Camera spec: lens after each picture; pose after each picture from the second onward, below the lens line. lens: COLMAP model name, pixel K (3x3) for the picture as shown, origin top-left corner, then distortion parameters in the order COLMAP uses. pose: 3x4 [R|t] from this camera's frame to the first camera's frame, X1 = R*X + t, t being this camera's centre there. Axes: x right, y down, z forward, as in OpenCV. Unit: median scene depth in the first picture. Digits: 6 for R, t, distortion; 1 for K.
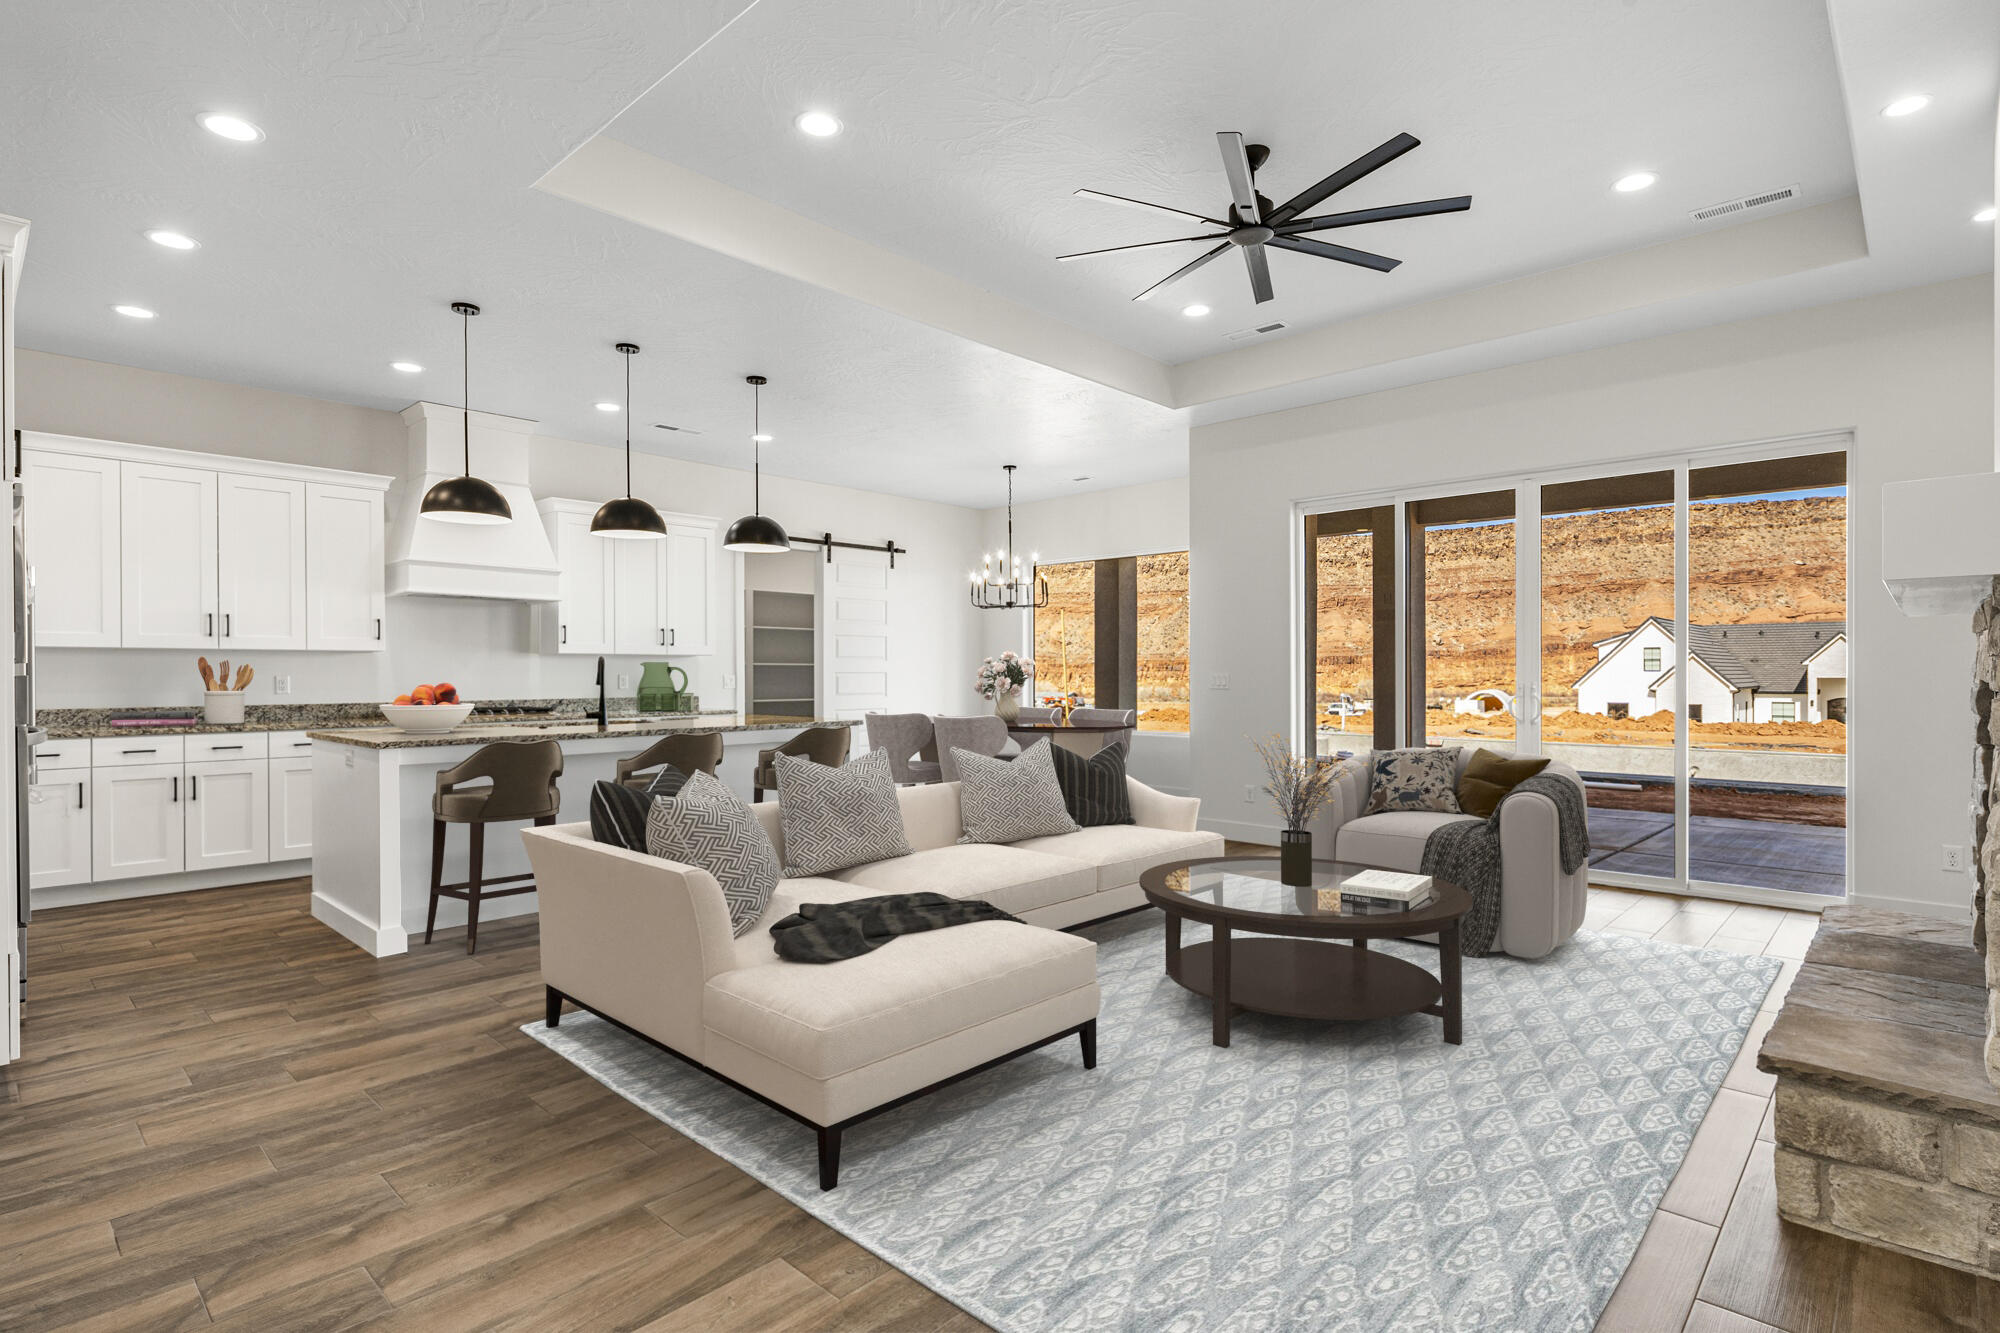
lens RADIAL K [[988.4, 0, 1000.9], [0, 988.4, 676.9], [0, 0, 1]] dist [0.000702, -0.001259]
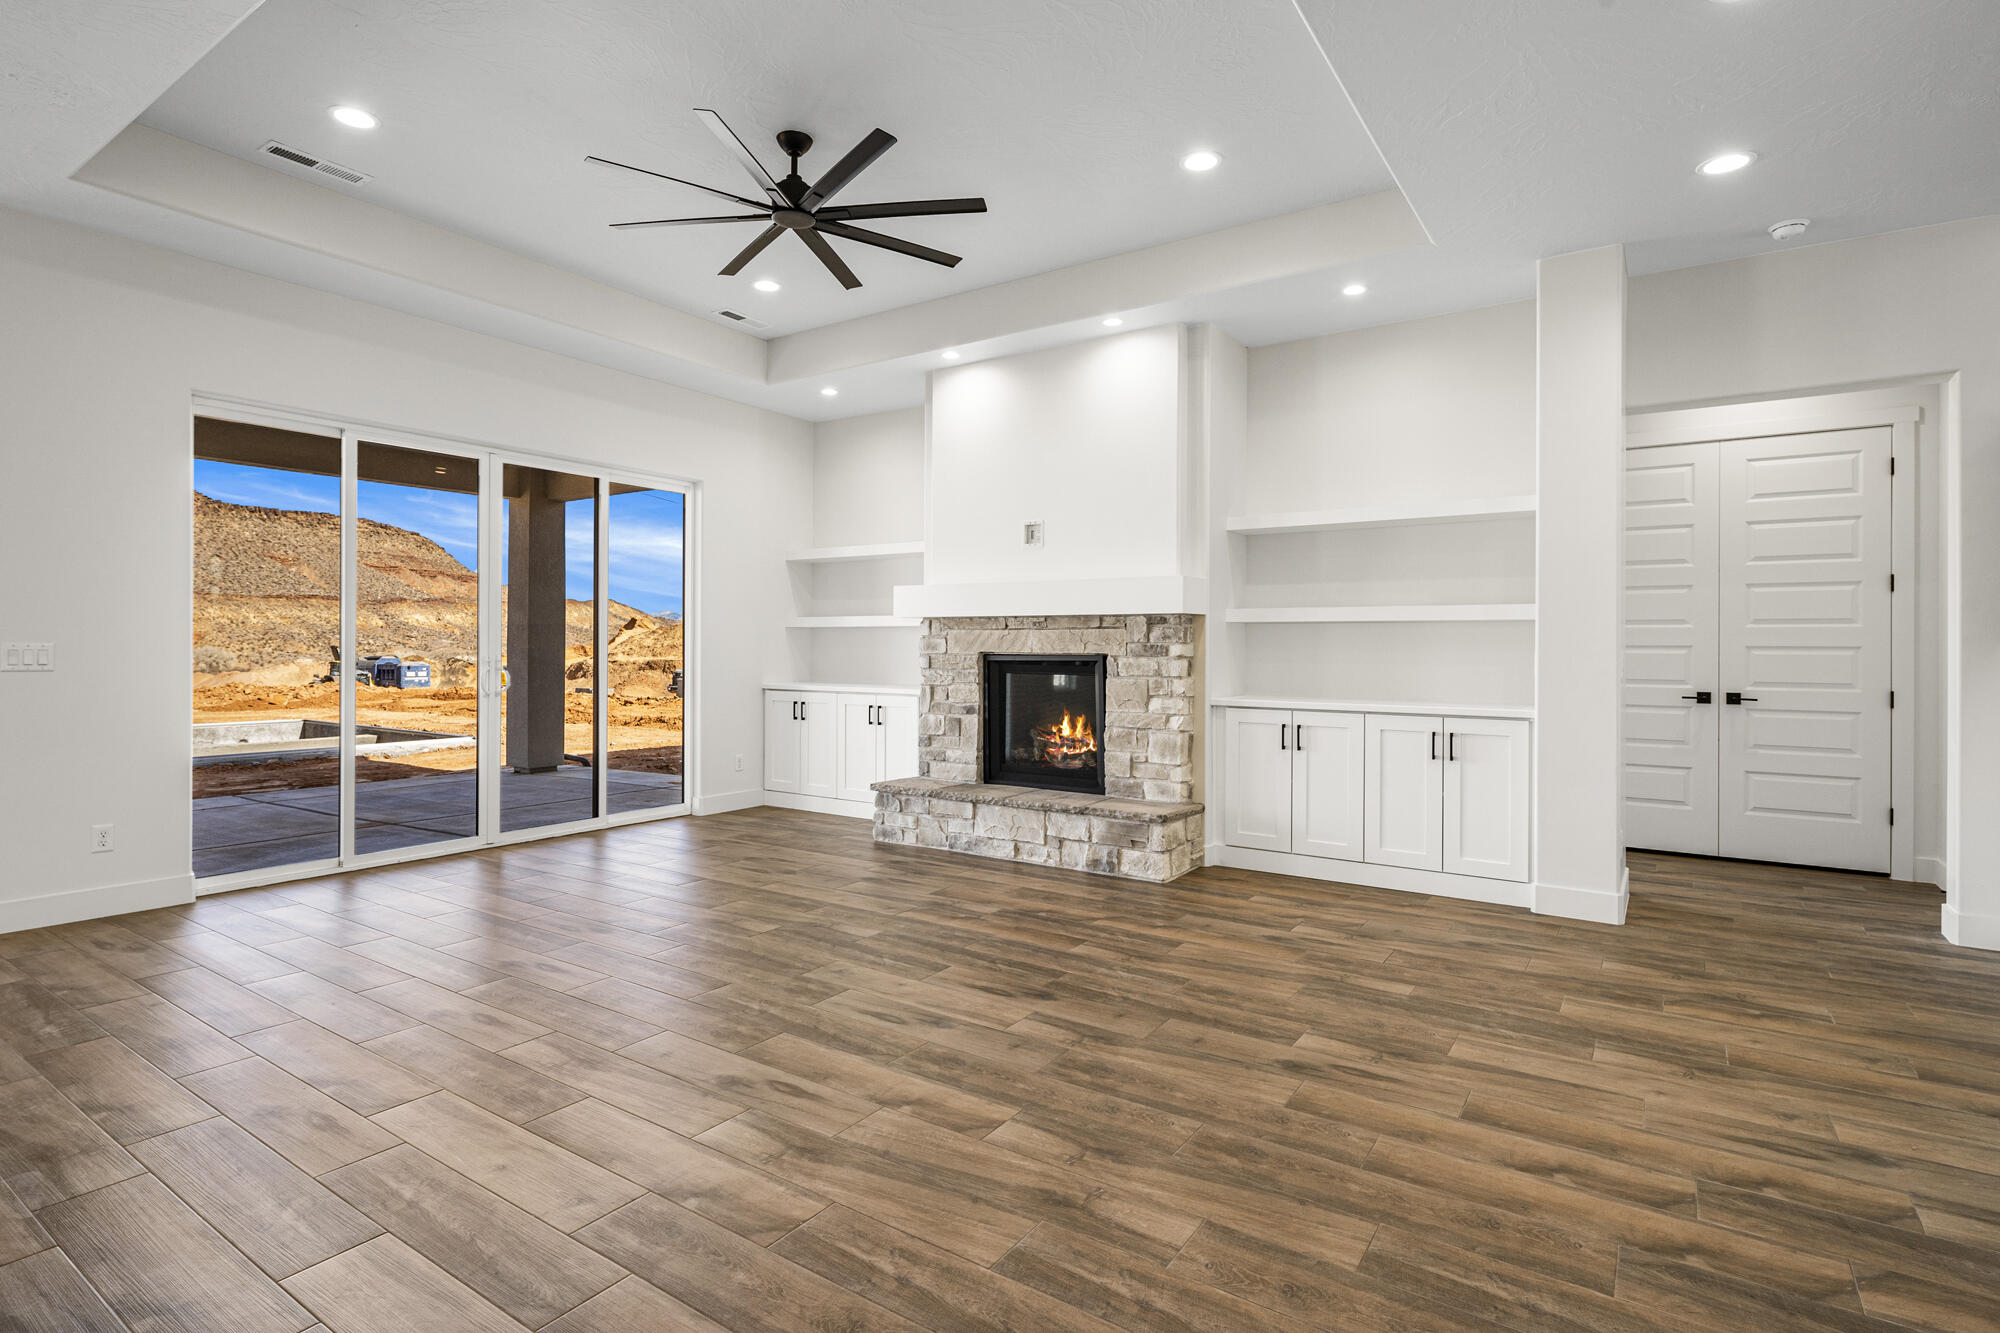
lens RADIAL K [[983.1, 0, 1000.0], [0, 983.1, 646.3], [0, 0, 1]] dist [0.003566, -0.001607]
pose [[-0.155205, 0.004031, 0.987874, -0.549631], [-0.001460, 0.999990, -0.004310, -0.000509], [-0.987881, -0.002111, -0.155198, 0.666111]]
